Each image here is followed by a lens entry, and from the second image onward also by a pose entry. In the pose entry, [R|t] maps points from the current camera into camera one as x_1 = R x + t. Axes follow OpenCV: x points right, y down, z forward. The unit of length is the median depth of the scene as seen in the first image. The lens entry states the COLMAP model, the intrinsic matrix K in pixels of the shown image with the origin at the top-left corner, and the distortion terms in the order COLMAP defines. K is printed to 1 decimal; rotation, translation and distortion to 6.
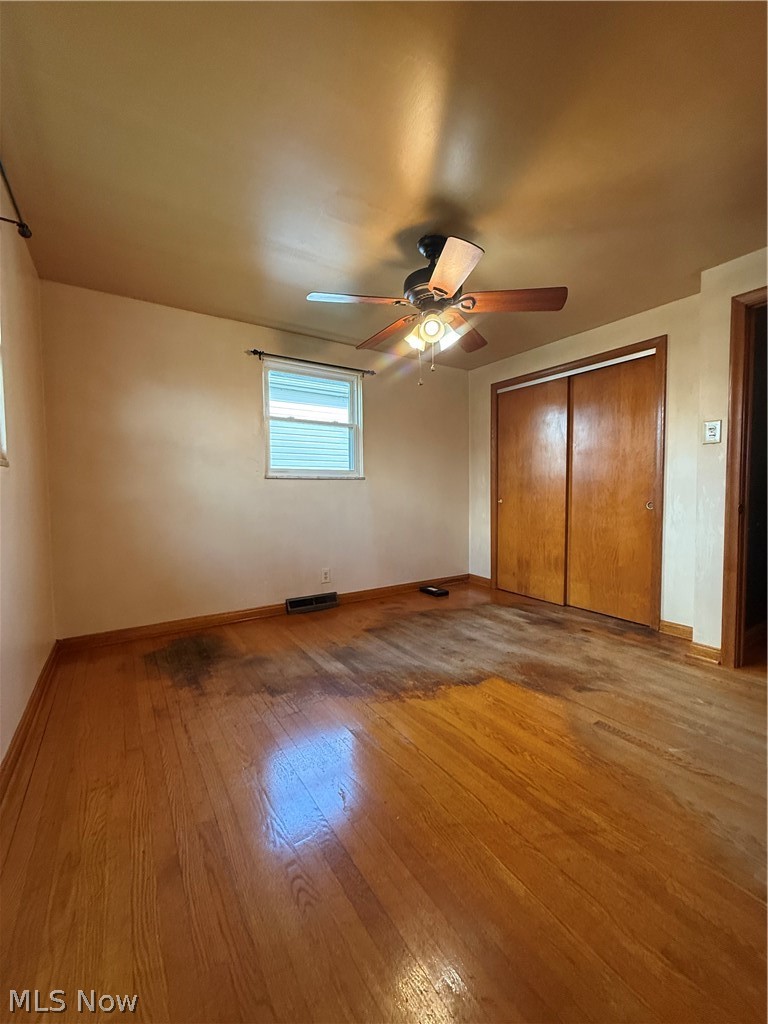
lens RADIAL K [[408.8, 0, 383.4], [0, 408.8, 511.7], [0, 0, 1]] dist [-0.001867, 0.000521]
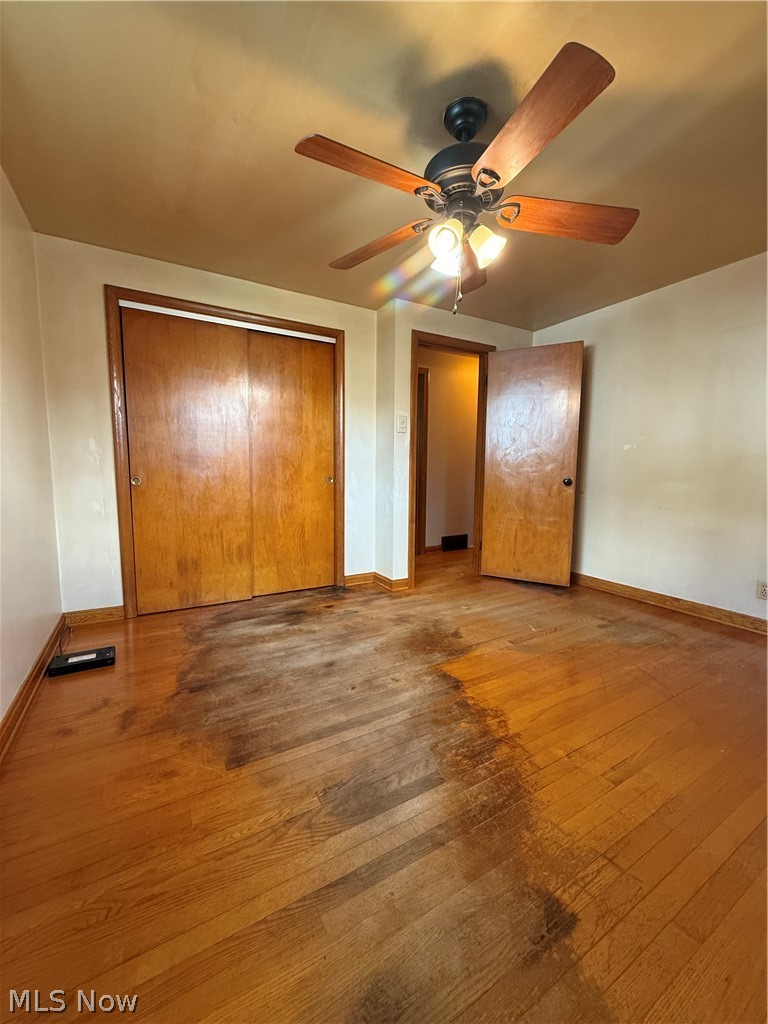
lens RADIAL K [[408.8, 0, 383.4], [0, 408.8, 509.6], [0, 0, 1]] dist [-0.001867, 0.000521]
pose [[0.050194, -0.097938, 0.993926, -0.489510], [0.044099, 0.994427, 0.095761, -0.037102], [-0.997765, 0.039025, 0.054234, 0.835563]]
